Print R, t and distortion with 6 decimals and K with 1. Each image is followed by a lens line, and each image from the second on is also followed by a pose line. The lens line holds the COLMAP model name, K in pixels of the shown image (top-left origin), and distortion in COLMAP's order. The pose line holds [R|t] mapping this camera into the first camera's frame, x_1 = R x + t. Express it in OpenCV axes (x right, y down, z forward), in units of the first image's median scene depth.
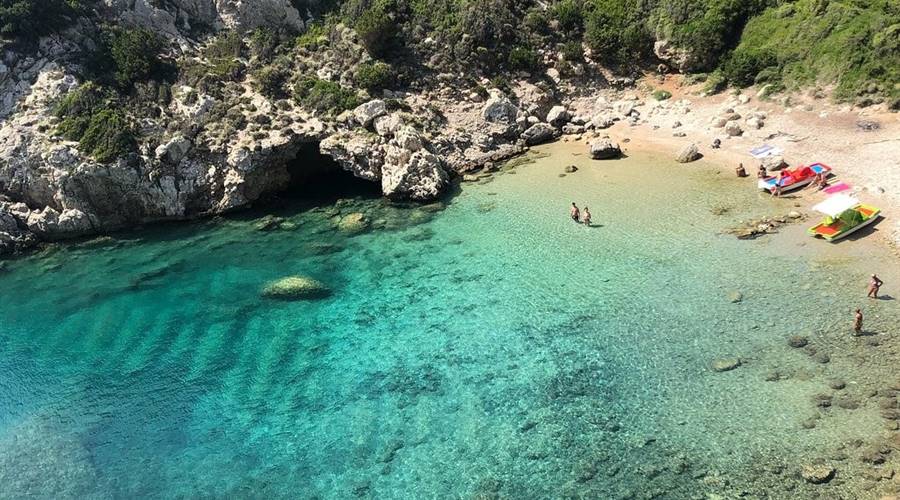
lens RADIAL K [[1025.9, 0, 451.9], [0, 1025.9, 249.9], [0, 0, 1]] dist [0.087227, 0.000000]
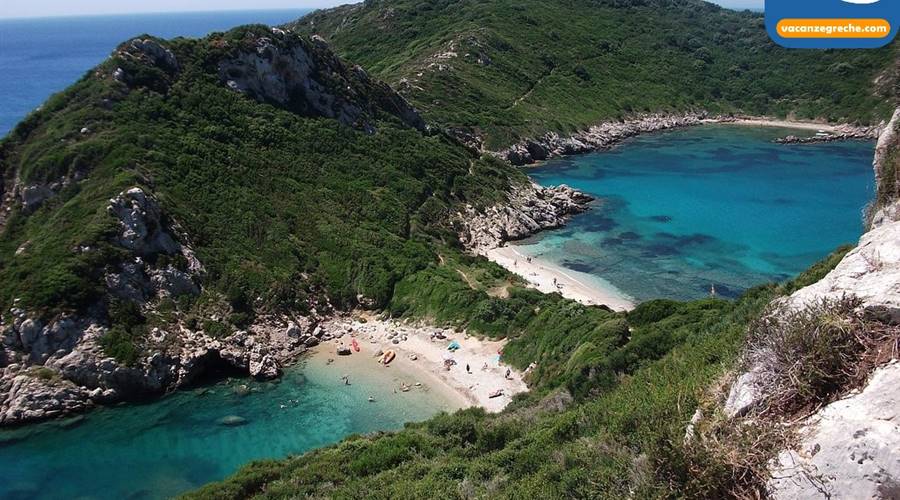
lens RADIAL K [[779.1, 0, 443.4], [0, 779.1, 253.0], [0, 0, 1]] dist [0.051951, -0.057813]
pose [[0.935035, 0.021694, 0.353891, -0.263530], [0.032248, 0.988786, -0.145816, -0.050591], [-0.353086, 0.147756, 0.923850, -0.724054]]
